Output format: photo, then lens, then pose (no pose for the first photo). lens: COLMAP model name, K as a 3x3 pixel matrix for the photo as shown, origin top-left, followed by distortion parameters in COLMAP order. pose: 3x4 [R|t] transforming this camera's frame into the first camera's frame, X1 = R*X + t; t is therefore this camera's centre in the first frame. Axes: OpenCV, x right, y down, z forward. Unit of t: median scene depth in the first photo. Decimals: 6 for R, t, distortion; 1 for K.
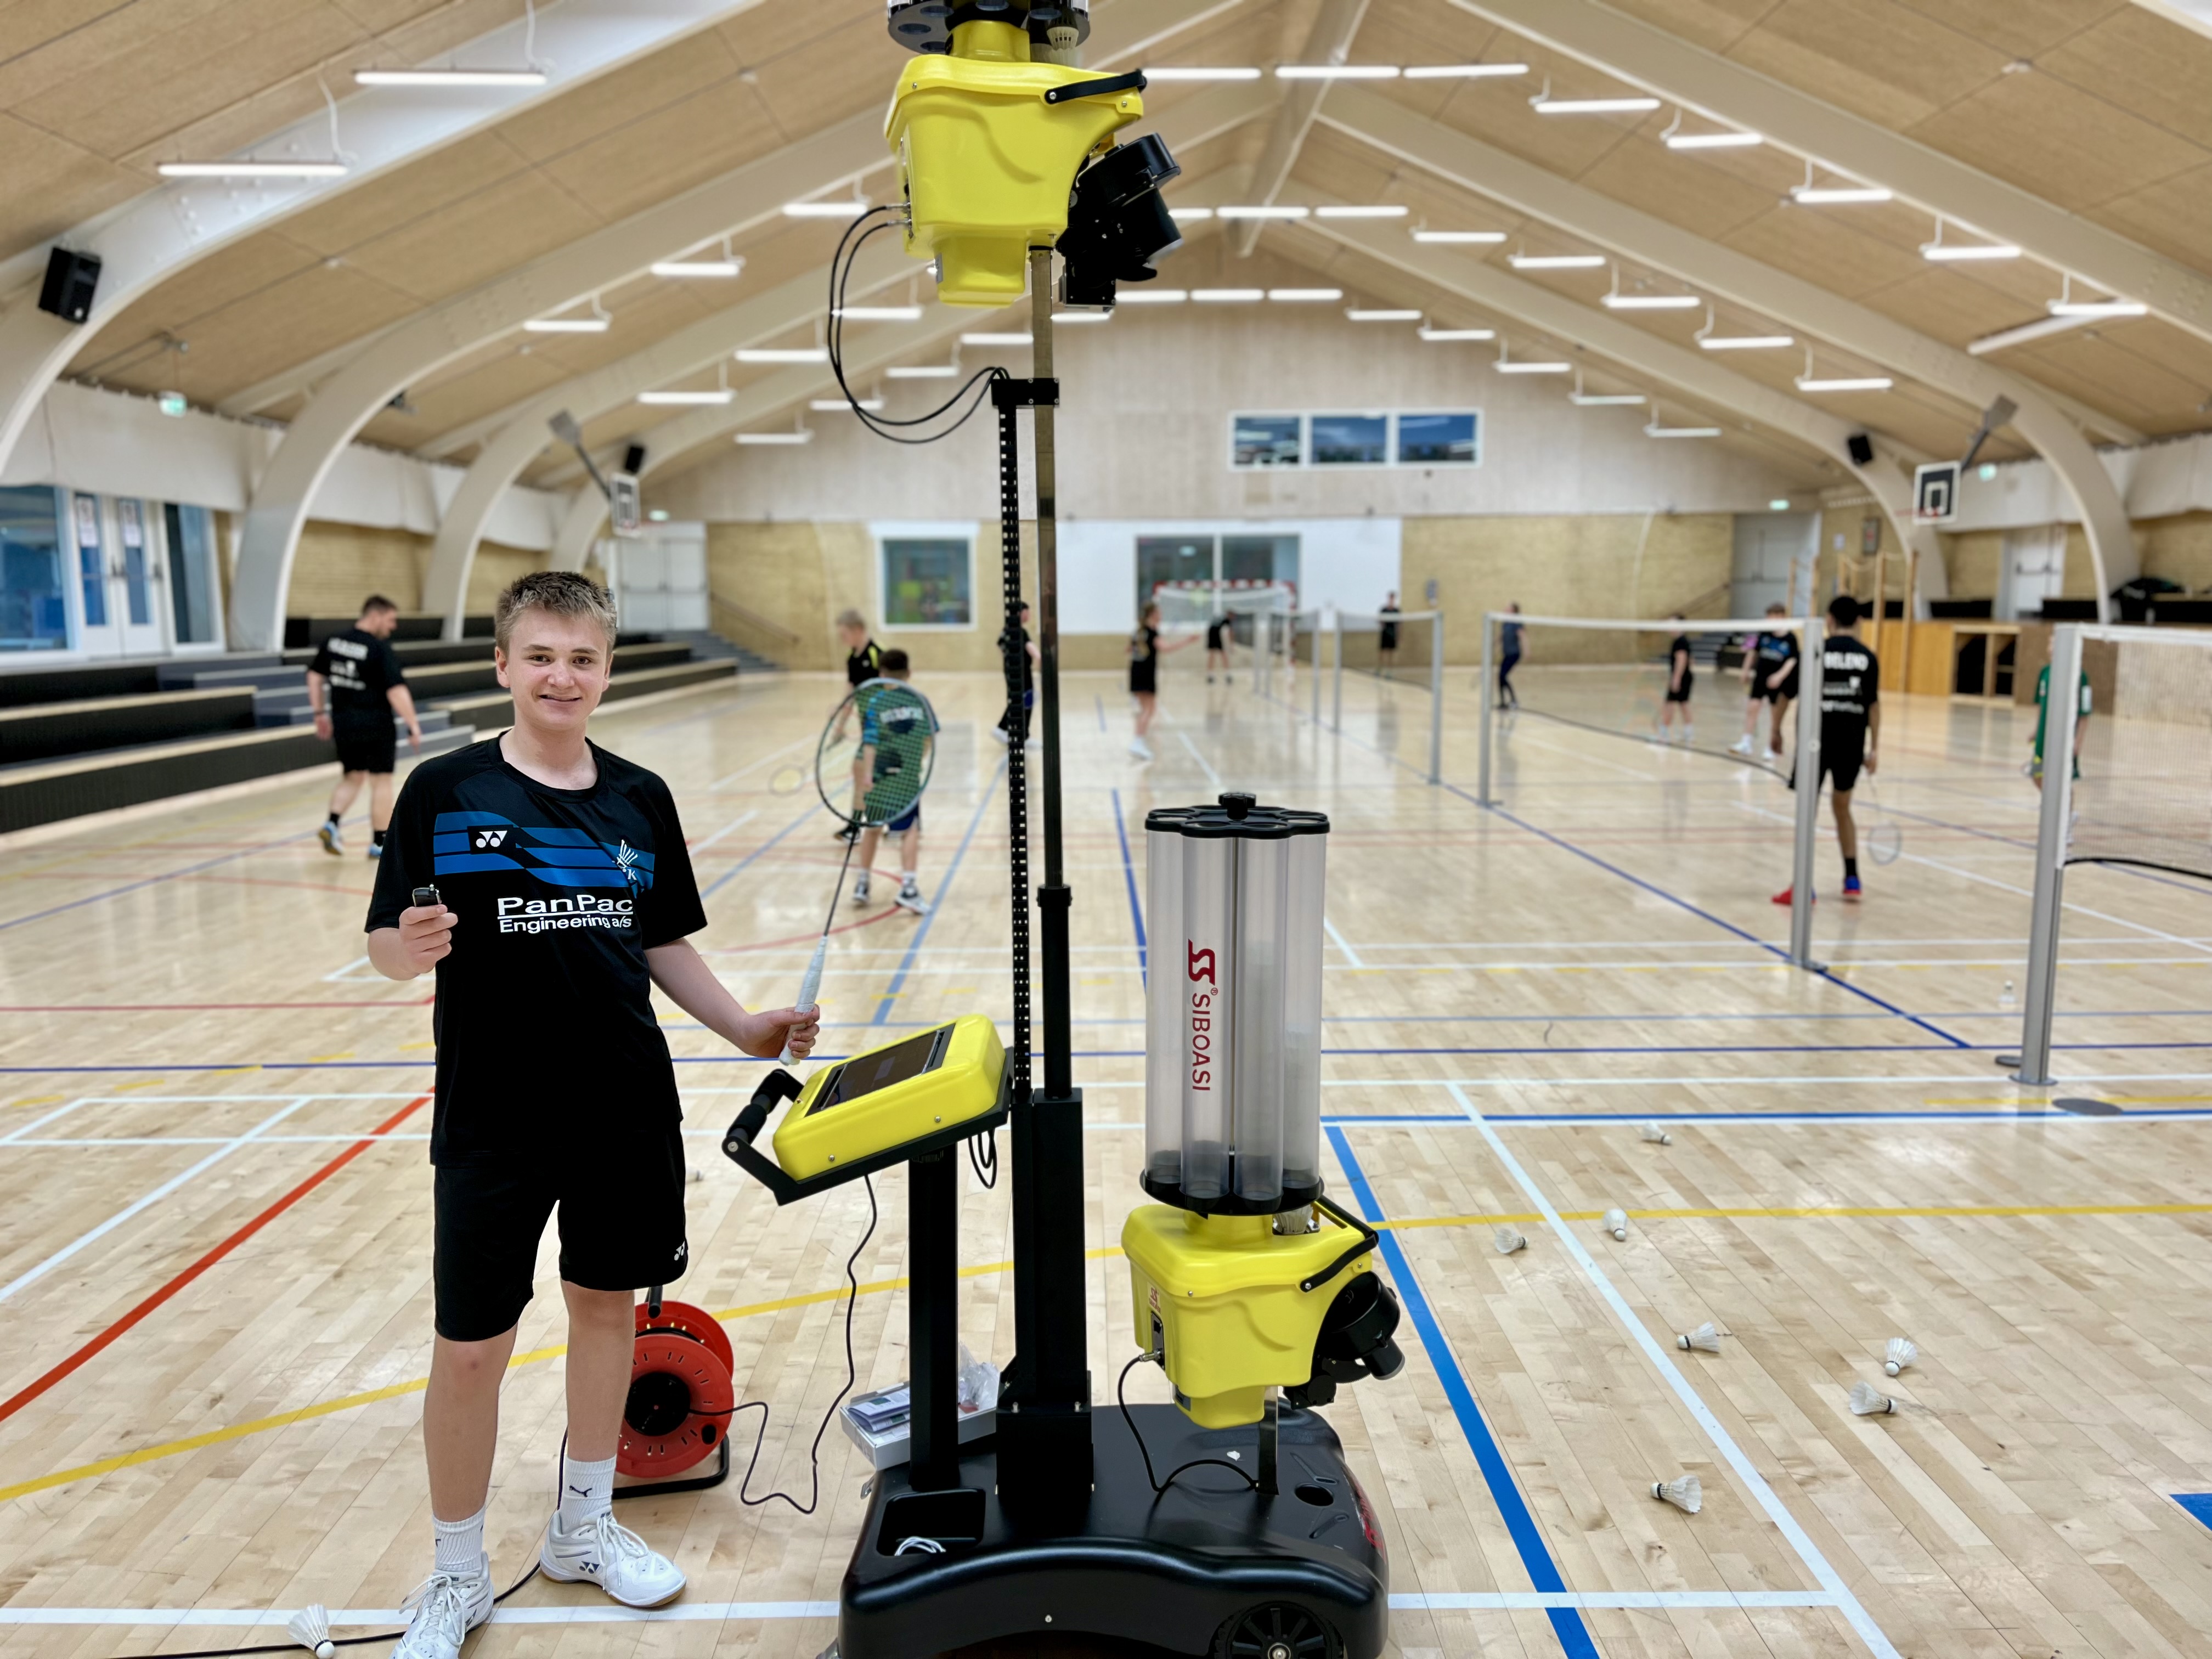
lens RADIAL K [[1632.8, 0, 1106.0], [0, 1632.8, 829.5], [0, 0, 1]] dist [0.010385, -0.002087]
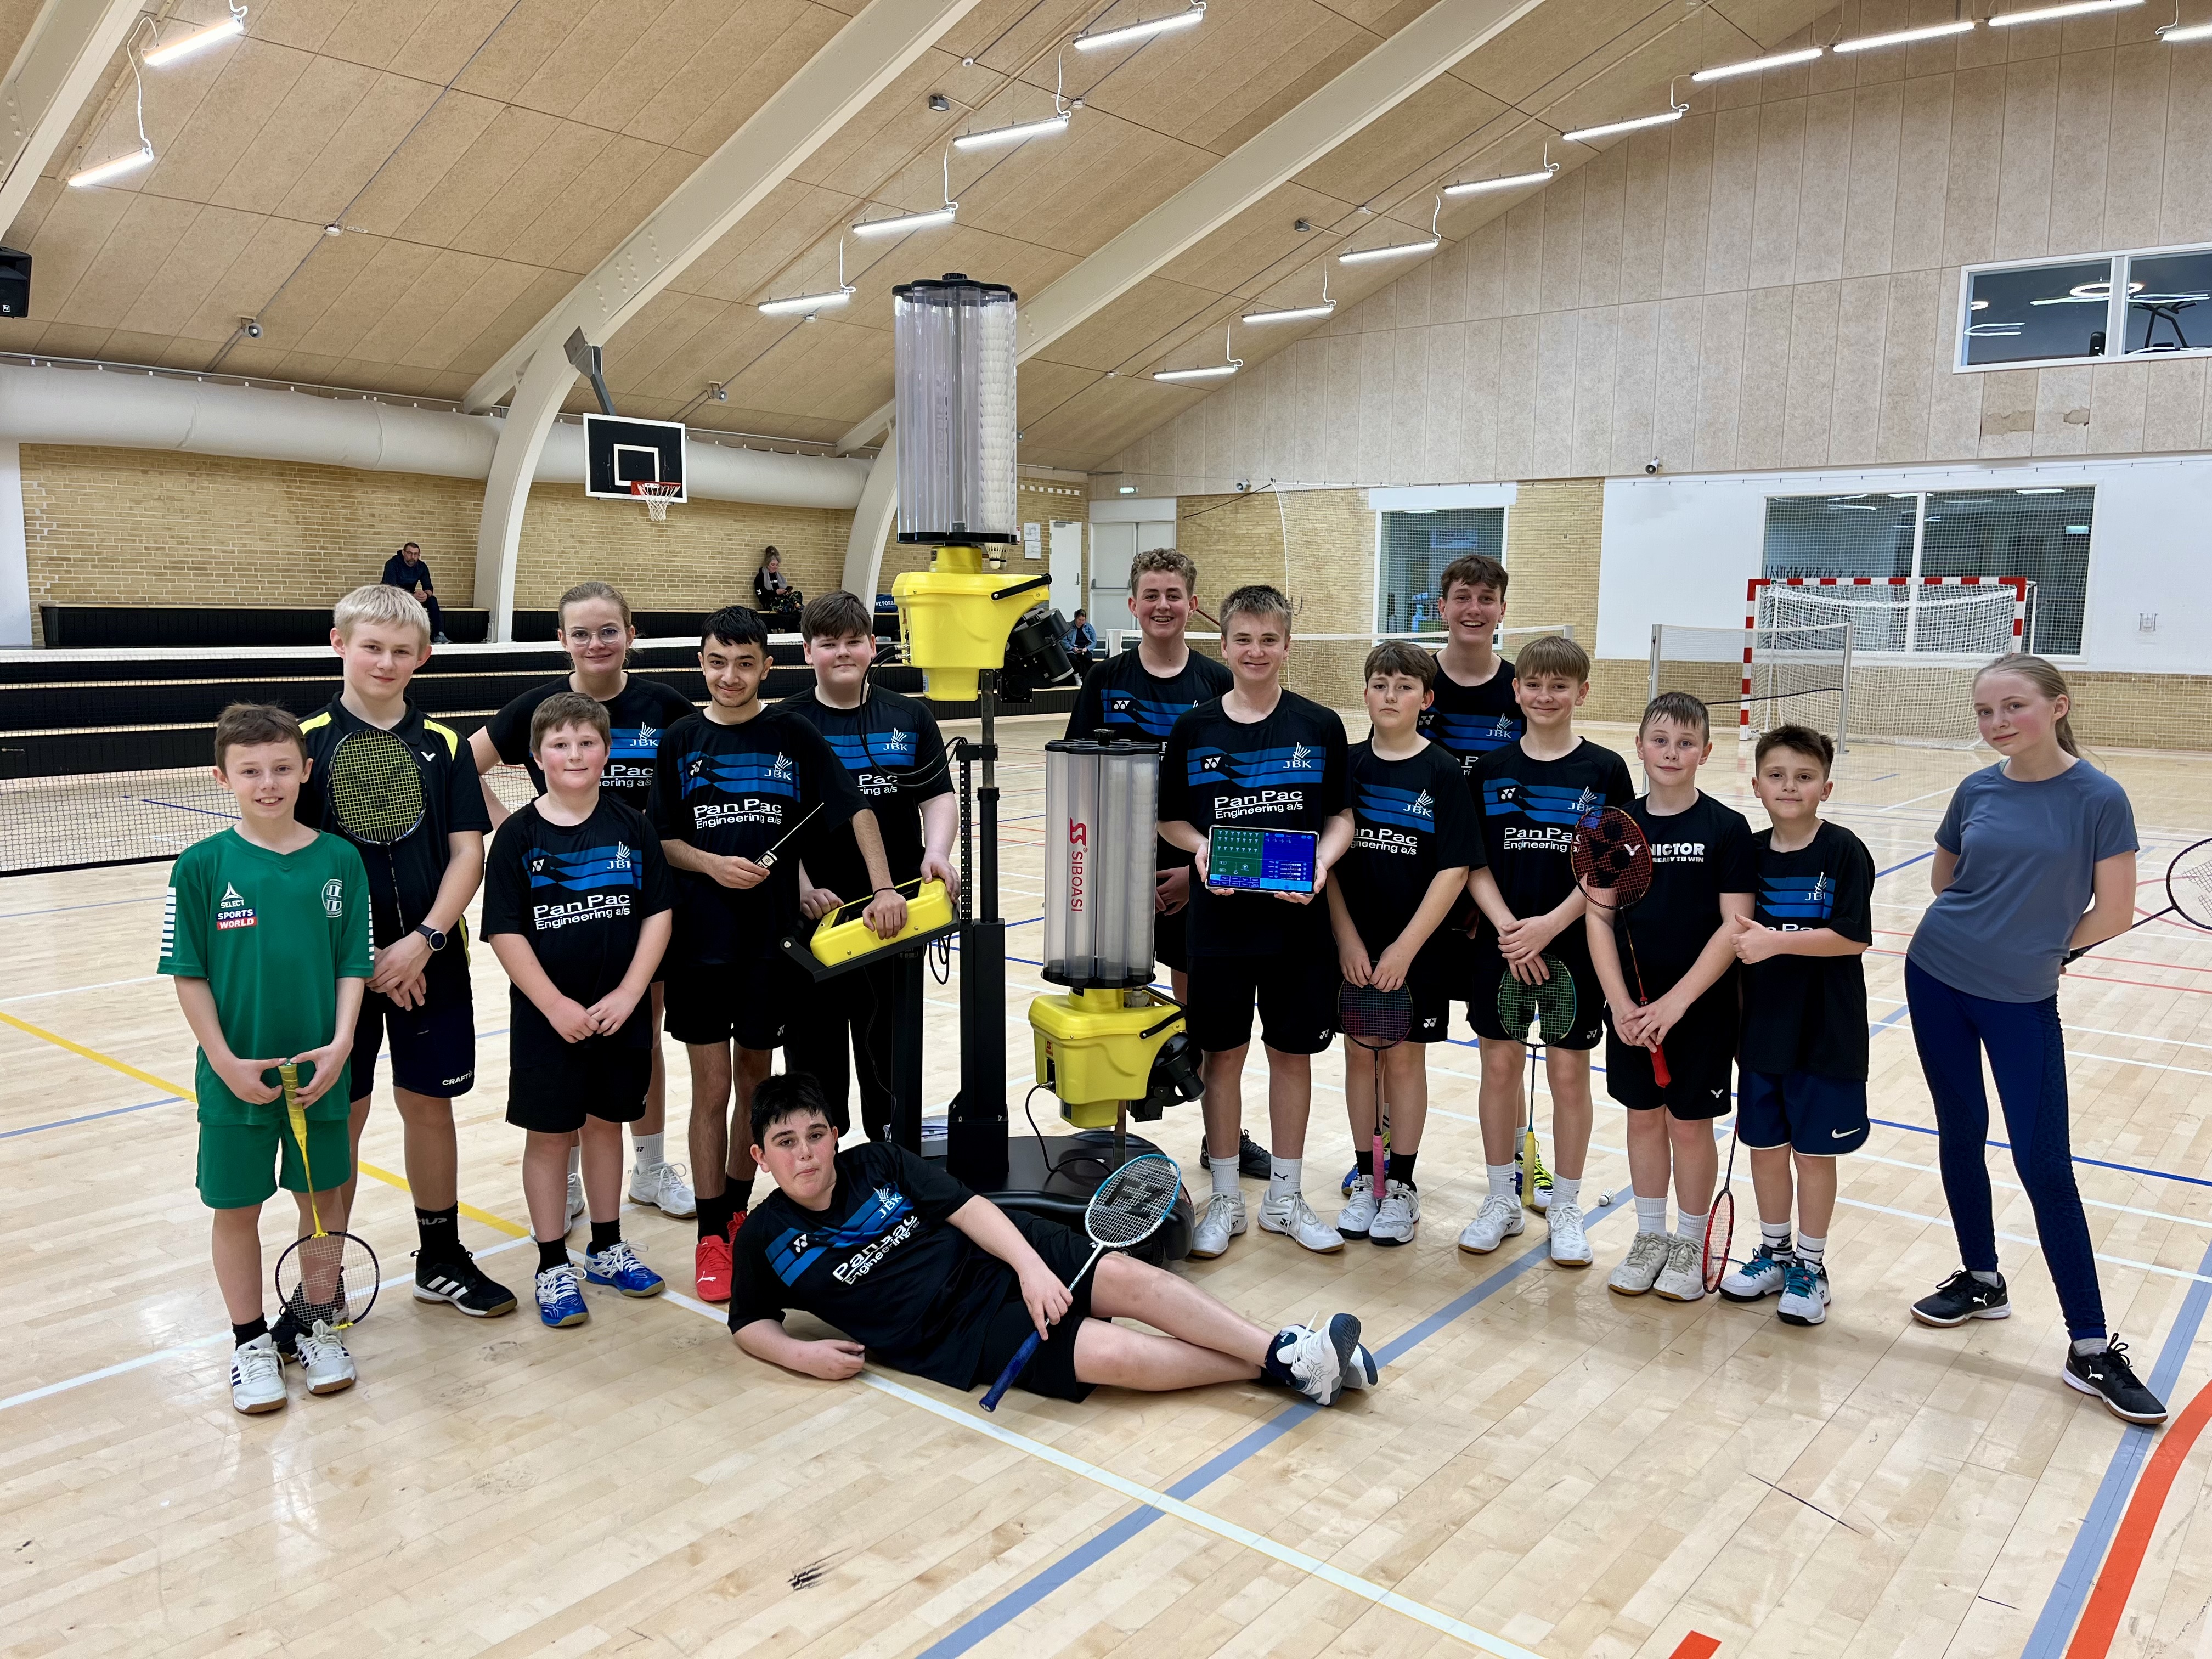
lens RADIAL K [[1632.8, 0, 1106.0], [0, 1632.8, 829.5], [0, 0, 1]] dist [0.010385, -0.002087]
pose [[0.758513, 0.104310, -0.643255, 0.228490], [-0.106363, 0.993686, 0.035714, -0.059389], [0.642919, 0.041330, 0.764818, 0.411256]]
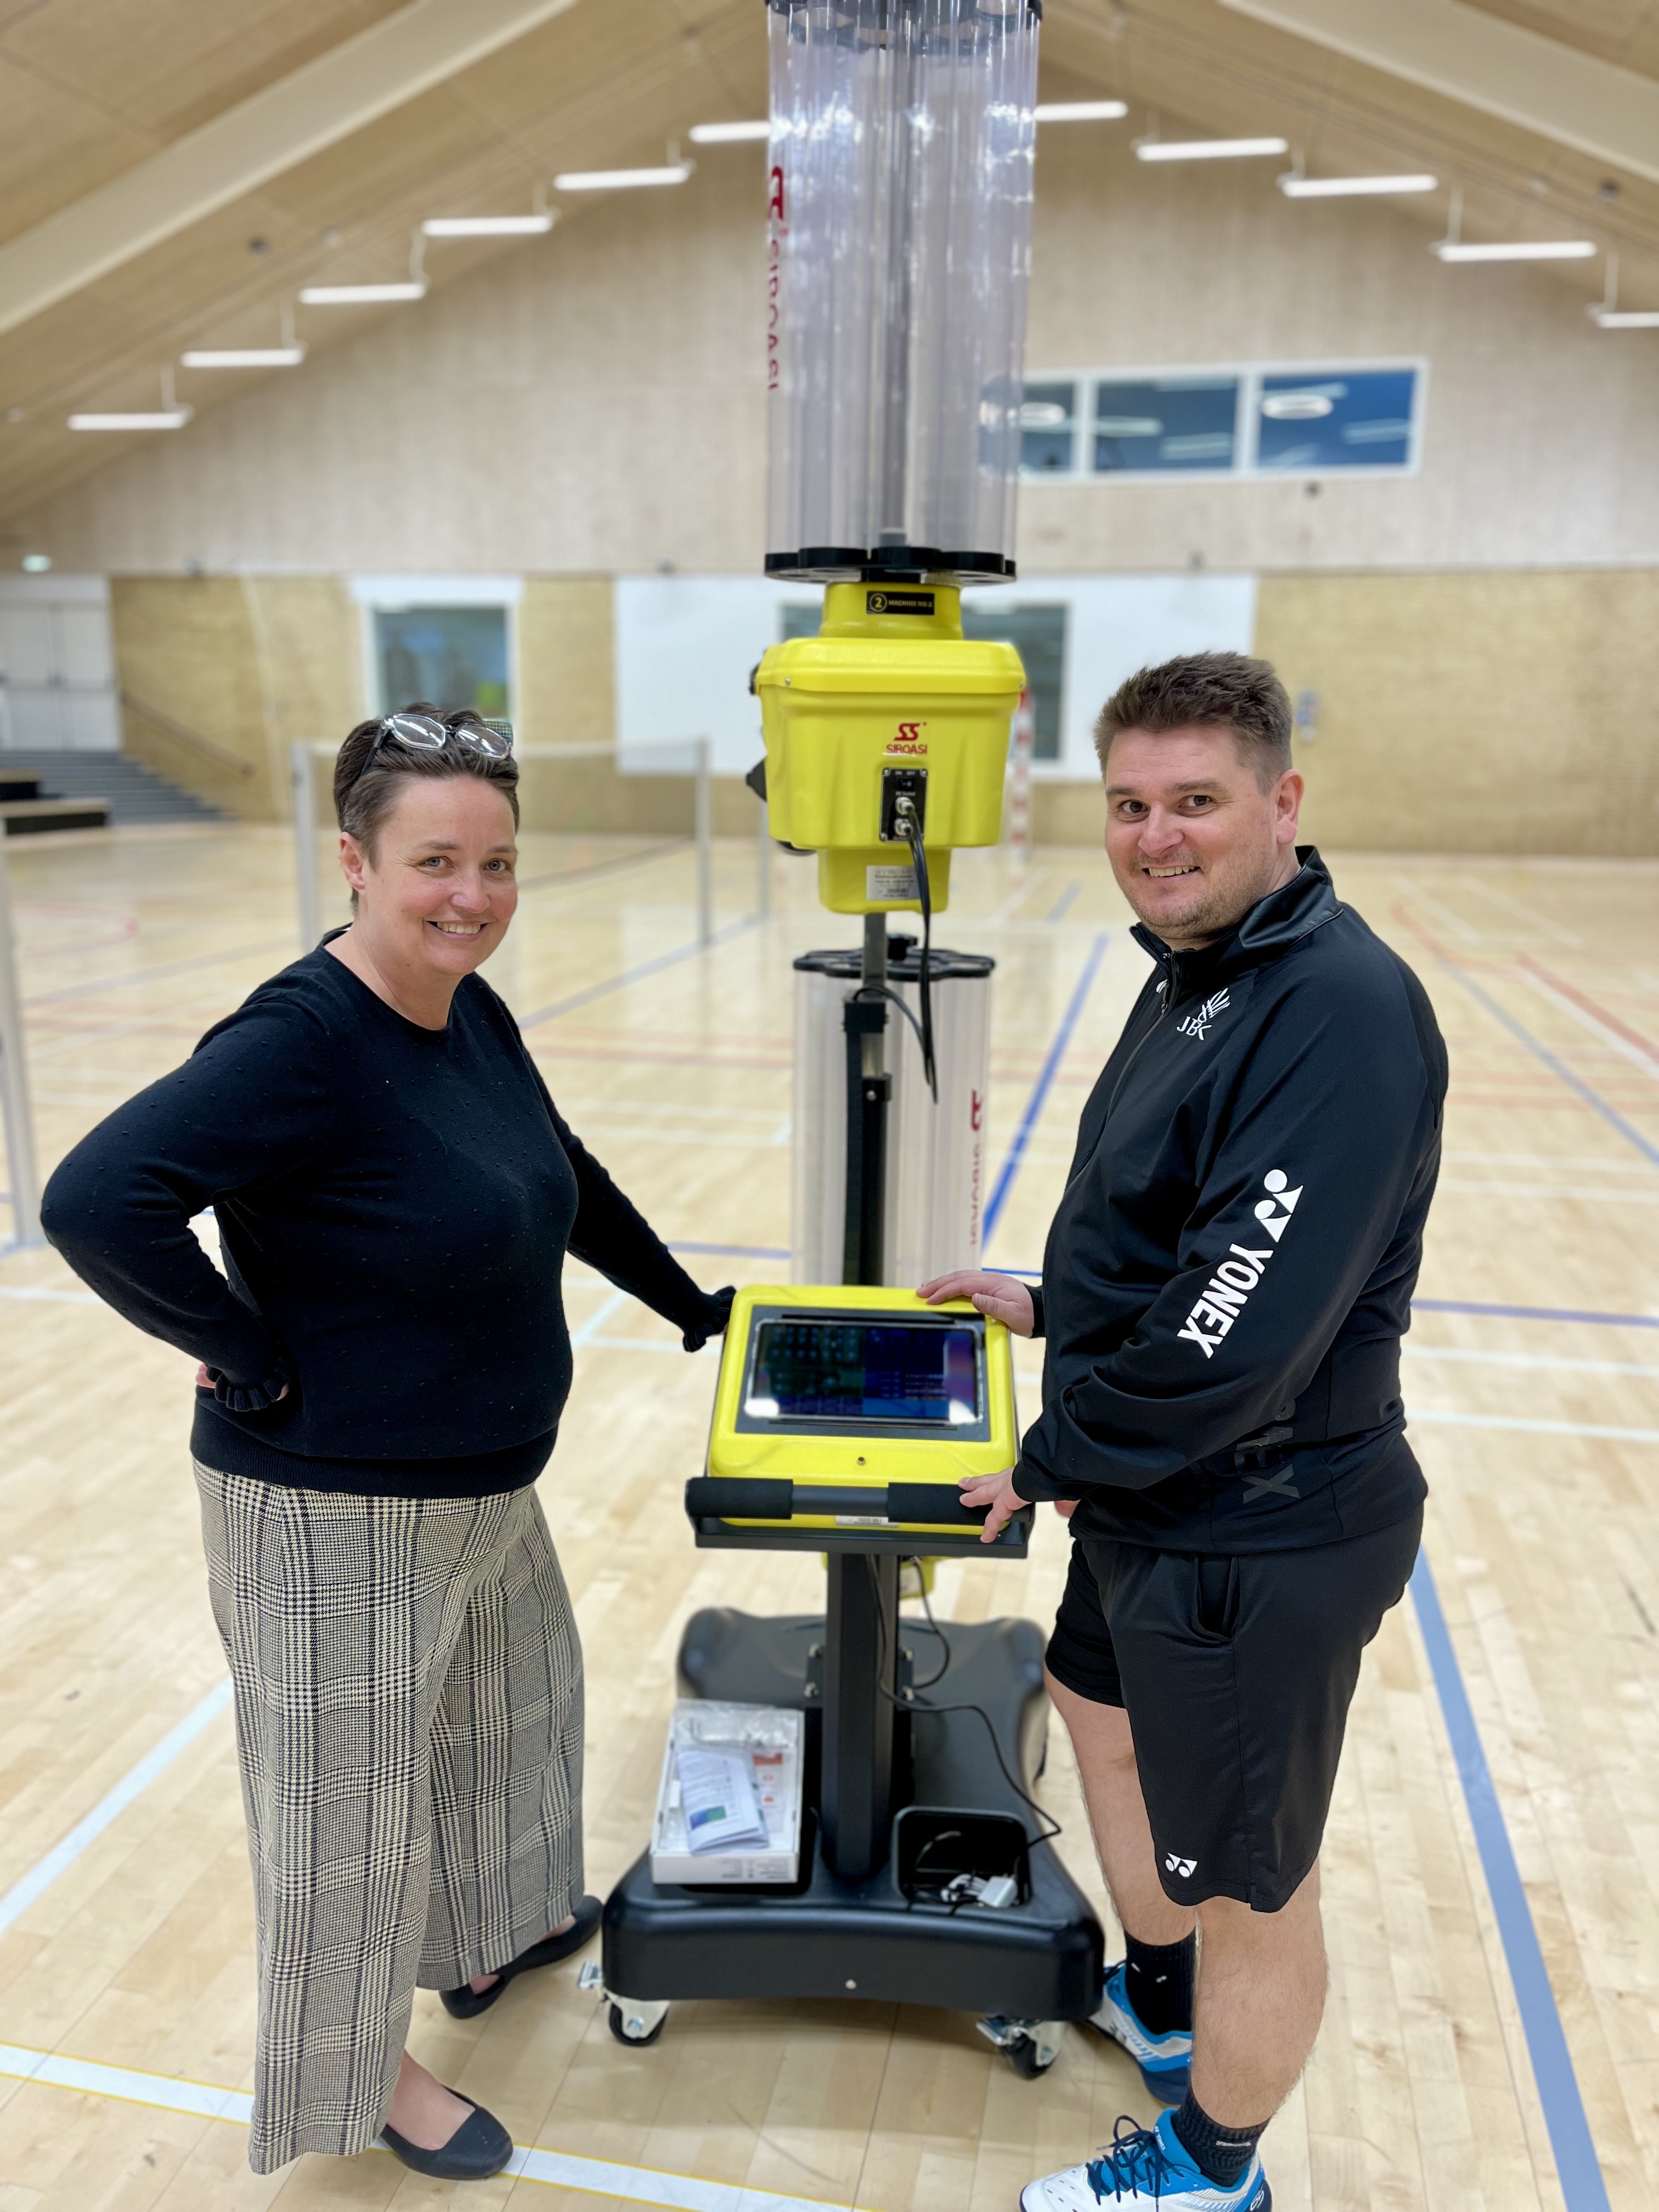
lens RADIAL K [[1632.8, 0, 845.9], [0, 1632.8, 1106.3], [0, 0, 1]] dist [0.010385, -0.002087]
pose [[0.978262, 0.068043, -0.195892, 0.166300], [-0.049176, 0.993810, 0.099616, -0.062861], [0.201457, -0.087818, 0.975553, 0.429433]]
